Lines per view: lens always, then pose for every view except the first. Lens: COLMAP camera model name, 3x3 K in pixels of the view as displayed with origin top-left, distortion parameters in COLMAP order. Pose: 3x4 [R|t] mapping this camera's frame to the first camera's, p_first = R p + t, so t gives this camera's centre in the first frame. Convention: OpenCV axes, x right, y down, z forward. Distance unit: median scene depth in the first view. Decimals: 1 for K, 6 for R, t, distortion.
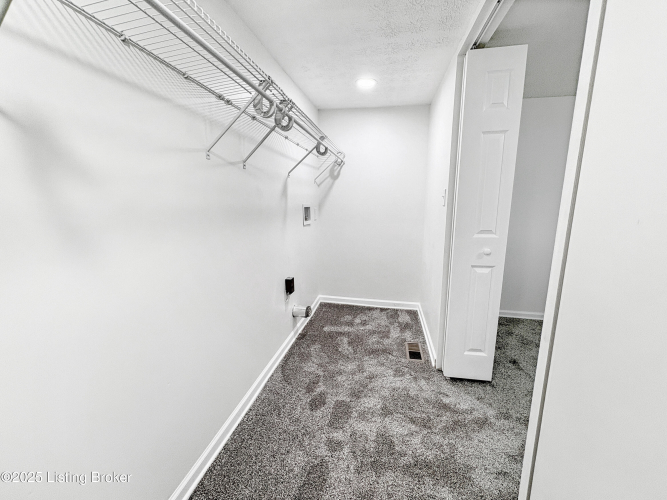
lens RADIAL K [[269.7, 0, 333.5], [0, 269.7, 250.0], [0, 0, 1]] dist [0.000332, -0.000122]
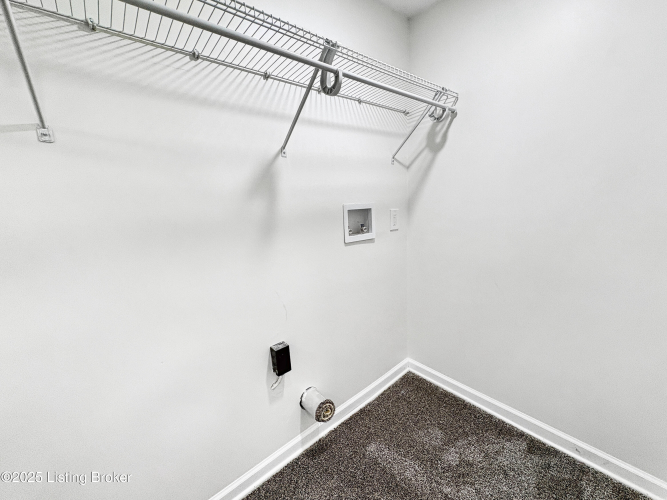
lens RADIAL K [[265.6, 0, 329.2], [0, 265.6, 253.2], [0, 0, 1]] dist [0.001139, 0.000156]
pose [[0.776277, 0.042702, -0.628944, 0.198066], [-0.040126, 0.999027, 0.018303, -0.075175], [0.629113, 0.011028, 0.777235, 0.535594]]
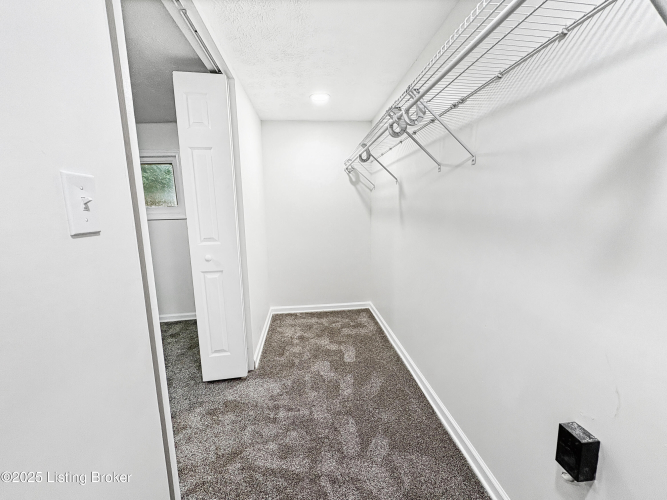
lens RADIAL K [[265.6, 0, 329.2], [0, 265.6, 253.2], [0, 0, 1]] dist [0.001139, 0.000156]
pose [[-0.955882, 0.087105, -0.280540, 0.197092], [-0.015476, 0.938766, 0.344207, -0.188911], [0.293344, 0.333362, -0.896002, 0.993248]]
